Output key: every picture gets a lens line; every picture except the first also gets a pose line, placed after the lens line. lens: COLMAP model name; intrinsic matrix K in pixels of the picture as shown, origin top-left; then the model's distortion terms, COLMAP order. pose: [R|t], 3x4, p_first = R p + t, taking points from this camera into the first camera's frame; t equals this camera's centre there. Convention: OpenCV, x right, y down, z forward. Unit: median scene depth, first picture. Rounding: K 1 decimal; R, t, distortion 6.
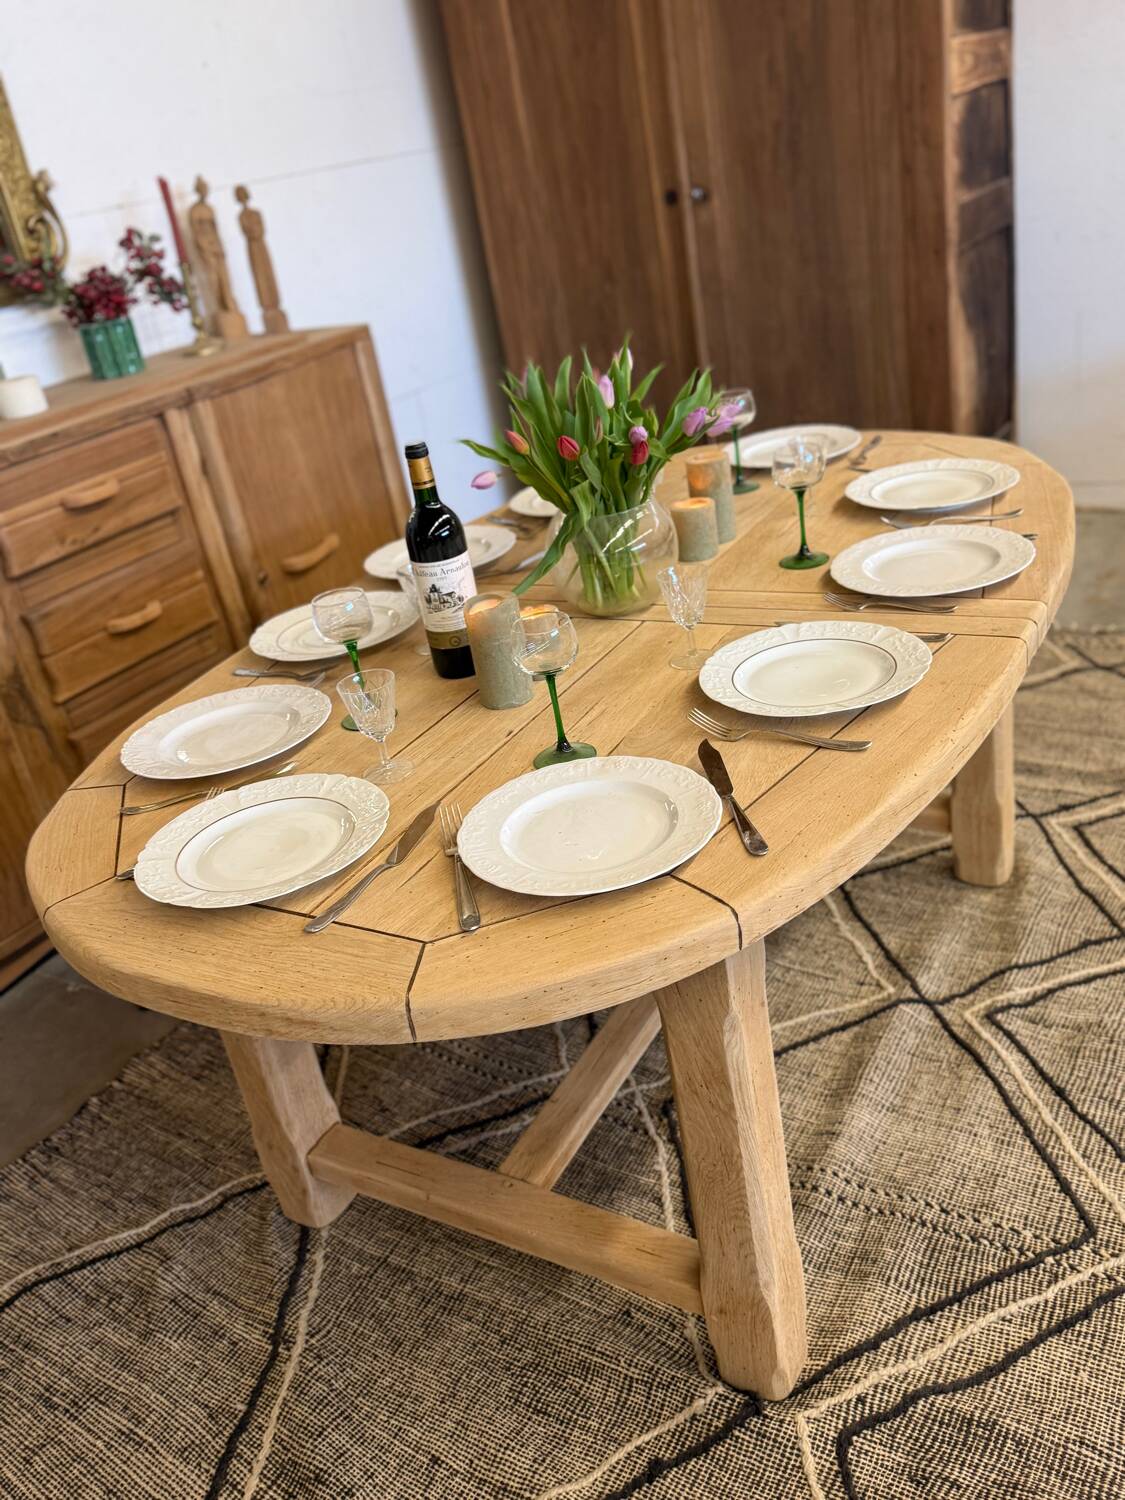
lens RADIAL K [[1230.4, 0, 557.2], [0, 1230.4, 745.2], [0, 0, 1]] dist [0.044360, -0.065824]
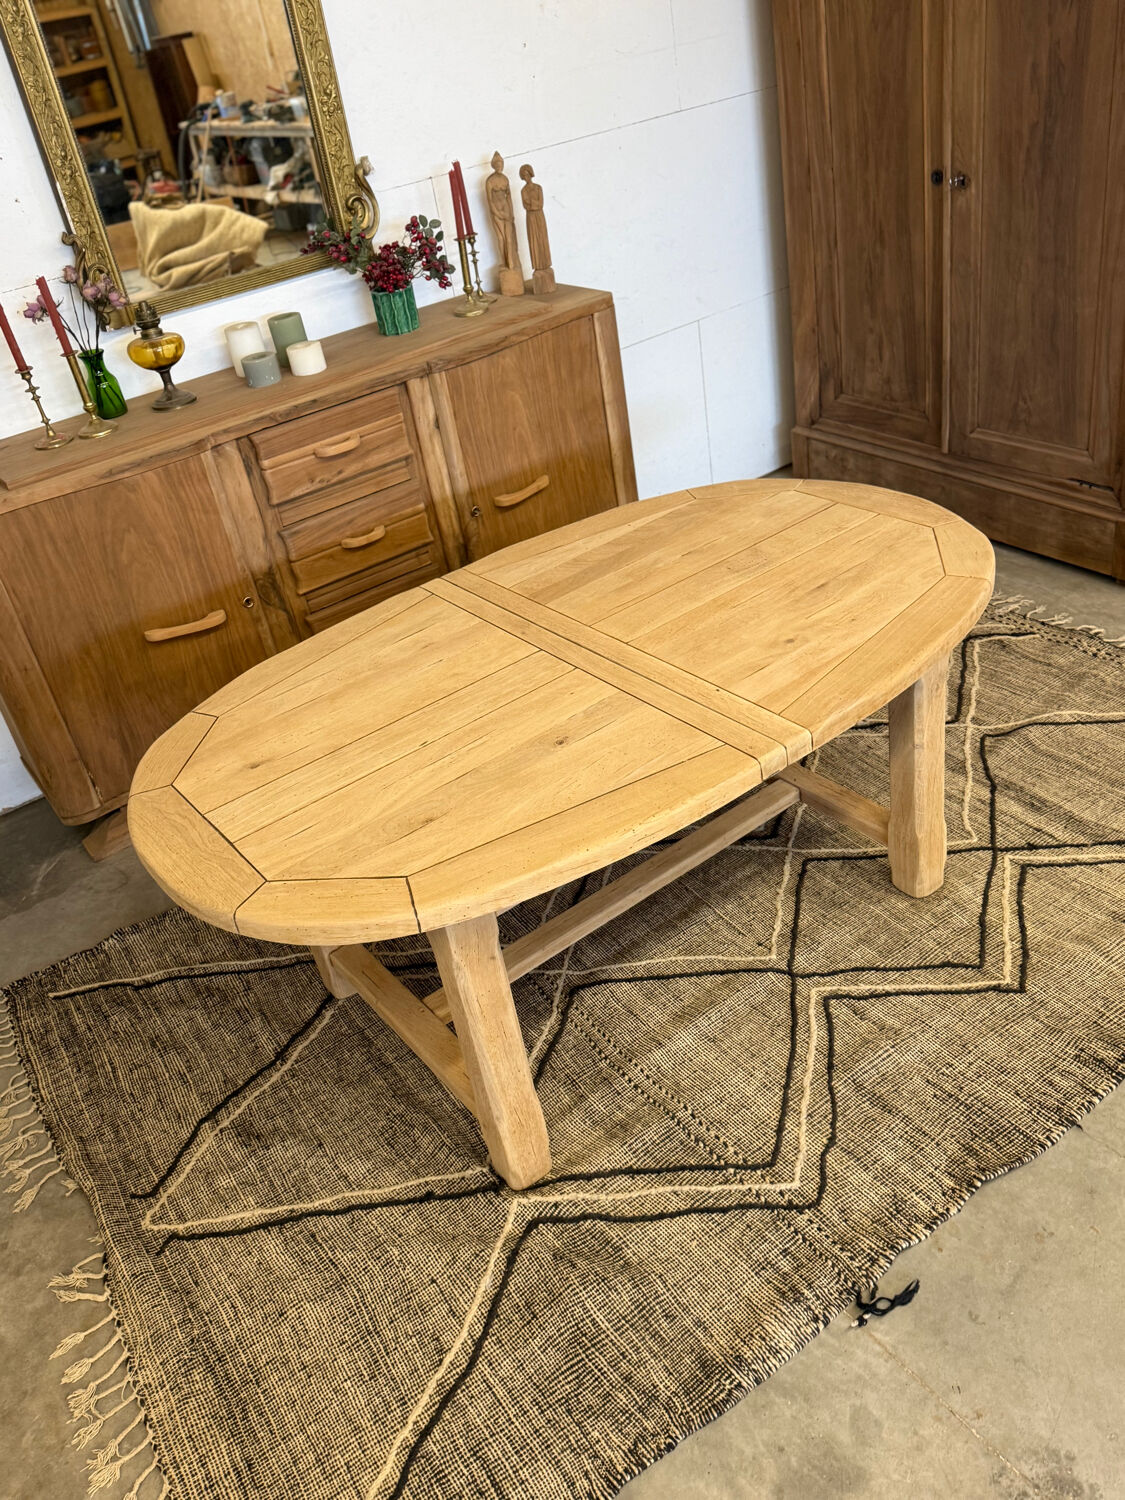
lens RADIAL K [[1211.2, 0, 575.4], [0, 1211.2, 752.0], [0, 0, 1]] dist [0.132518, -0.261194]
pose [[0.923942, 0.228771, -0.306586, 0.409008], [-0.170017, 0.963538, 0.206610, -0.233843], [0.342674, -0.138771, 0.929149, -0.236837]]
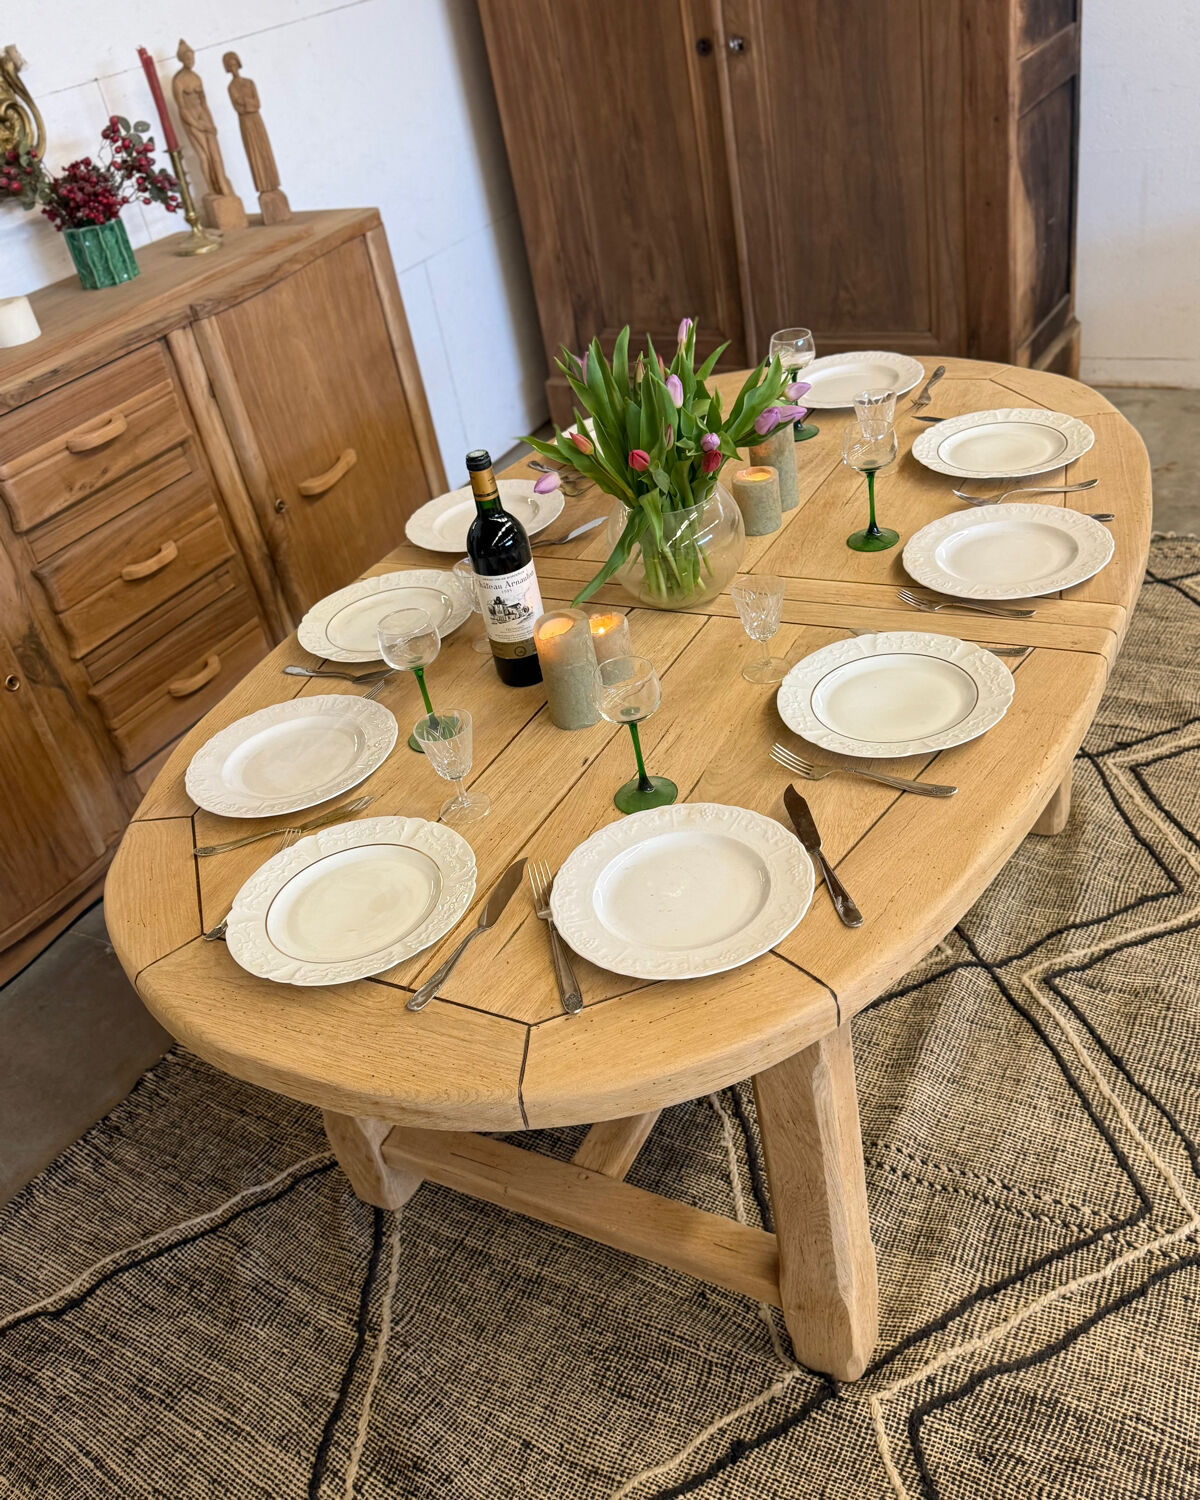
lens RADIAL K [[1310.1, 0, 599.7], [0, 1310.1, 743.7], [0, 0, 1]] dist [0.060251, -0.103308]
pose [[0.999357, -0.021230, 0.028882, -0.038758], [0.017406, 0.991783, 0.126742, -0.105831], [-0.031336, -0.126158, 0.991515, -0.026454]]
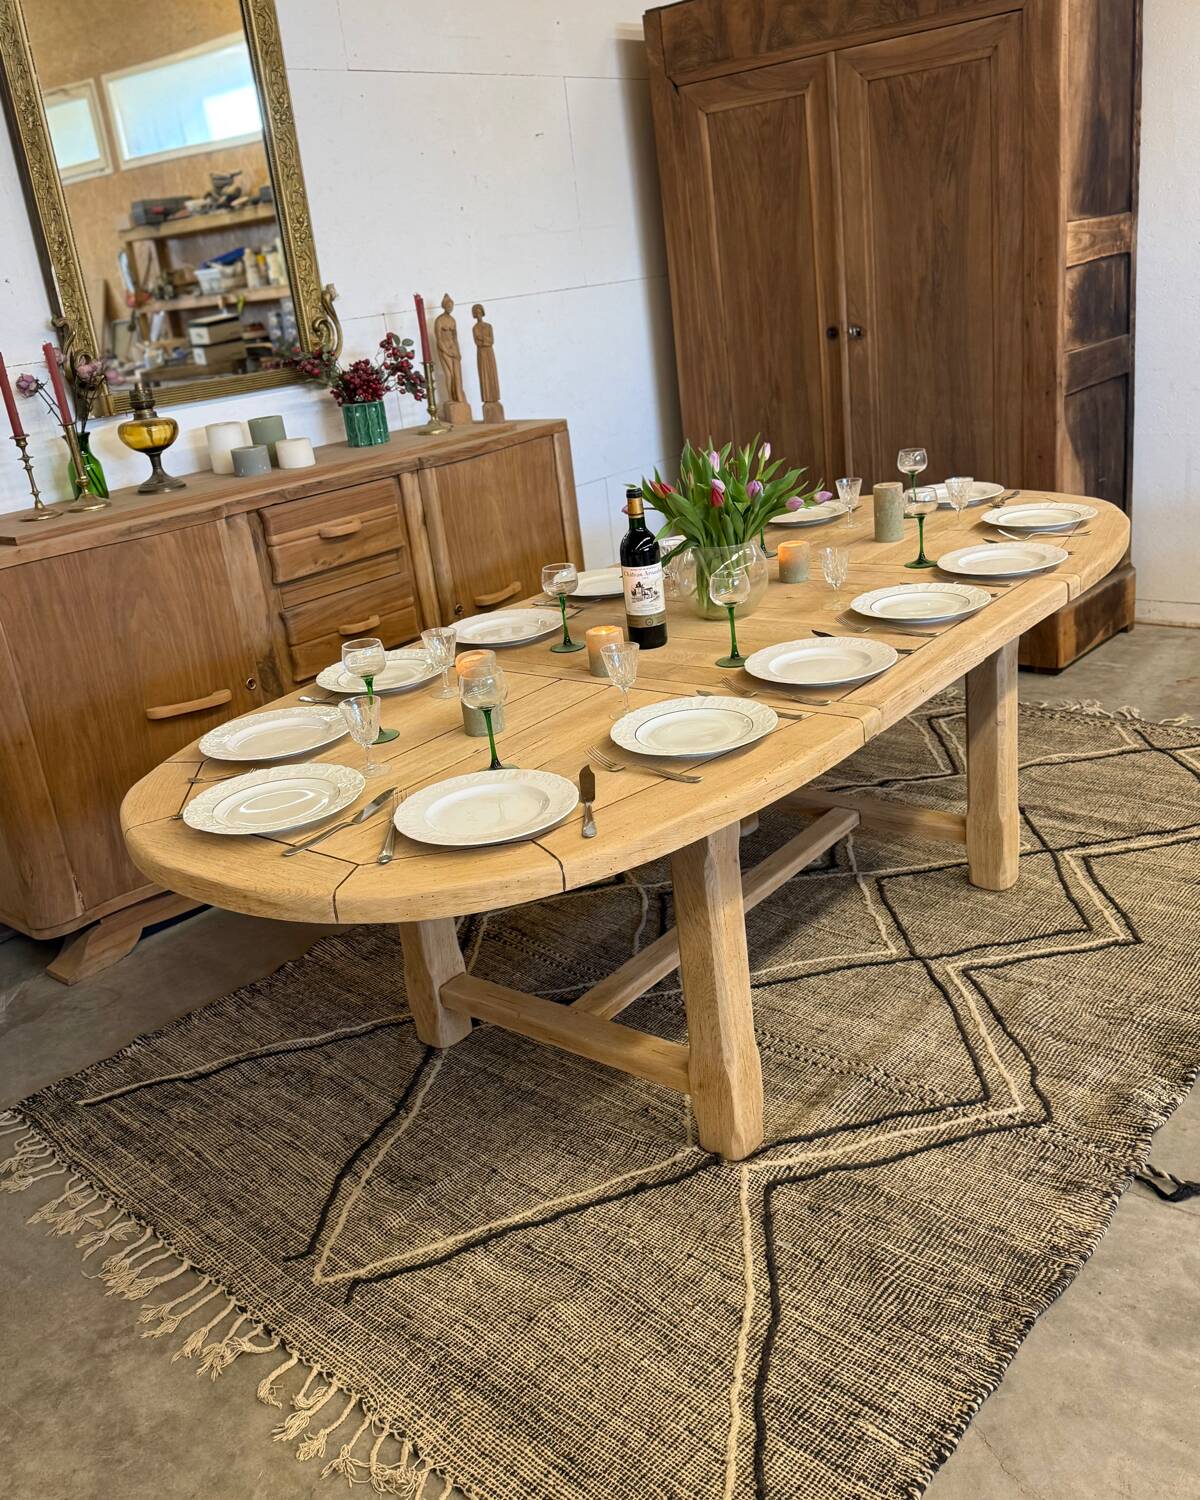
lens RADIAL K [[1288.7, 0, 602.8], [0, 1288.7, 753.2], [0, 0, 1]] dist [0.138000, -0.277950]
pose [[0.988024, 0.101043, -0.116614, 0.104838], [-0.110253, 0.991037, -0.075427, 0.128317], [0.107948, 0.087381, 0.990309, -0.387433]]
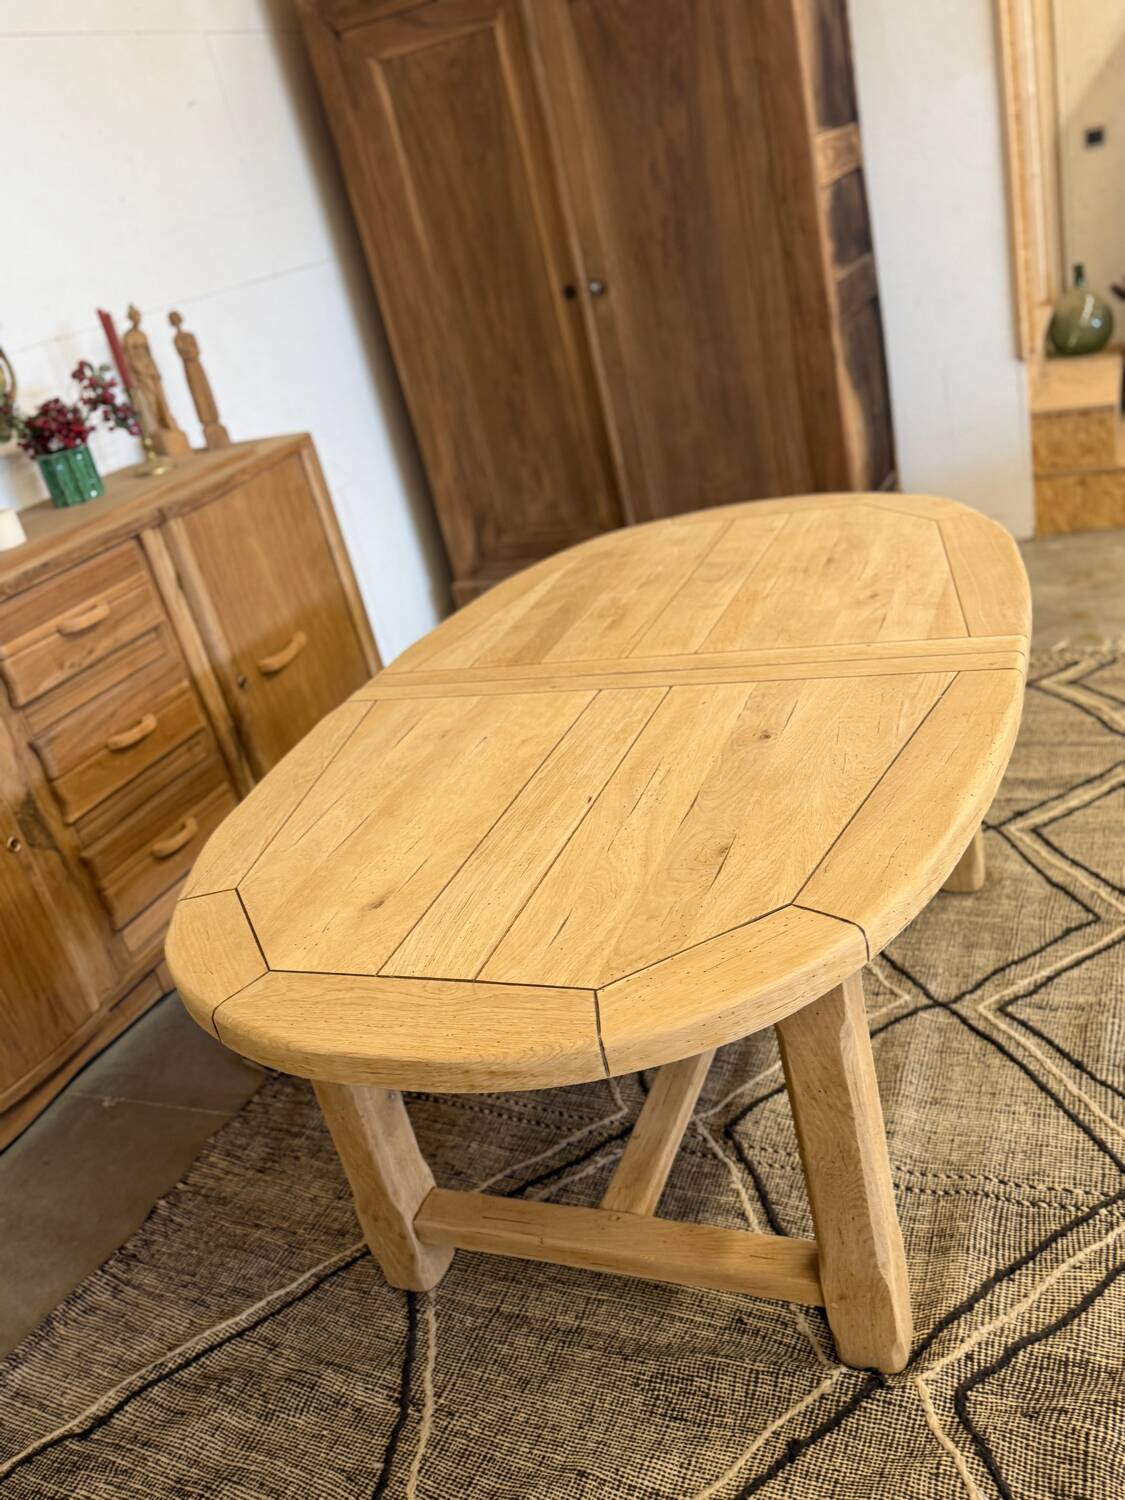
lens RADIAL K [[1217.8, 0, 565.8], [0, 1217.8, 746.8], [0, 0, 1]] dist [0.110075, -0.230423]
pose [[0.988329, -0.106925, 0.108501, -0.118427], [0.112231, 0.992707, -0.044019, -0.007316], [-0.103003, 0.055683, 0.993121, -0.064039]]
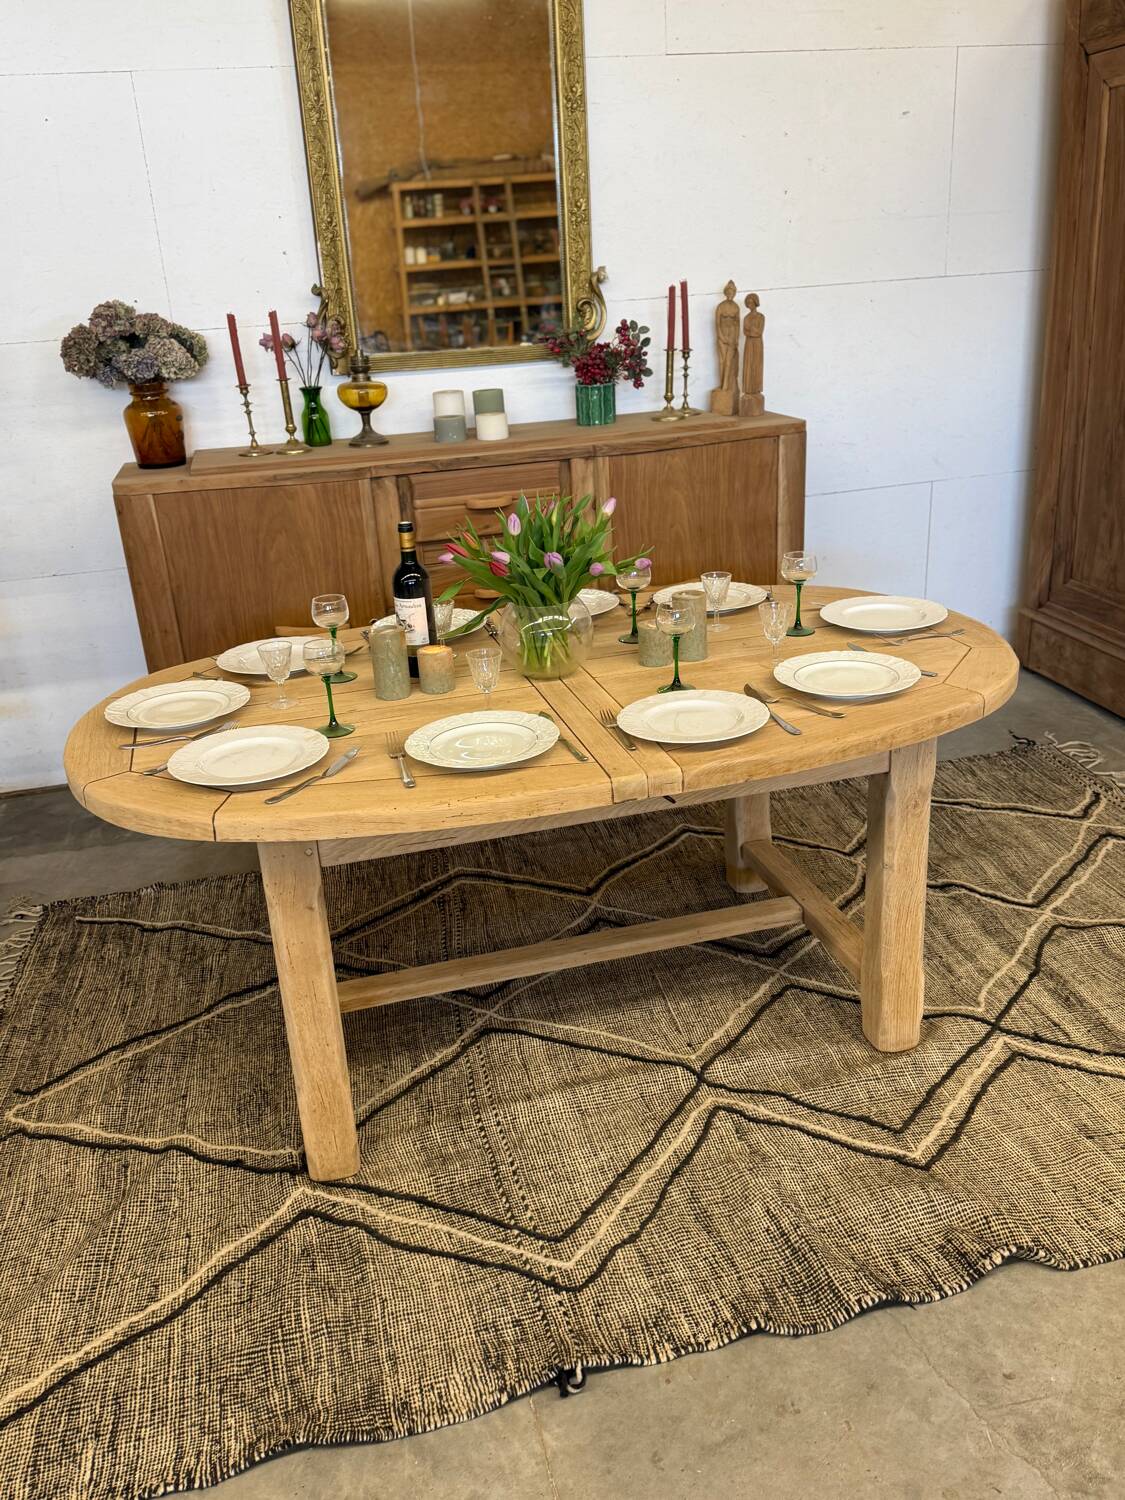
lens RADIAL K [[1211.2, 0, 575.4], [0, 1211.2, 752.0], [0, 0, 1]] dist [0.132518, -0.261194]
pose [[0.715661, 0.368664, -0.593225, 0.757176], [-0.363765, 0.921800, 0.134016, -0.186980], [0.596242, 0.119885, 0.793803, -0.046398]]
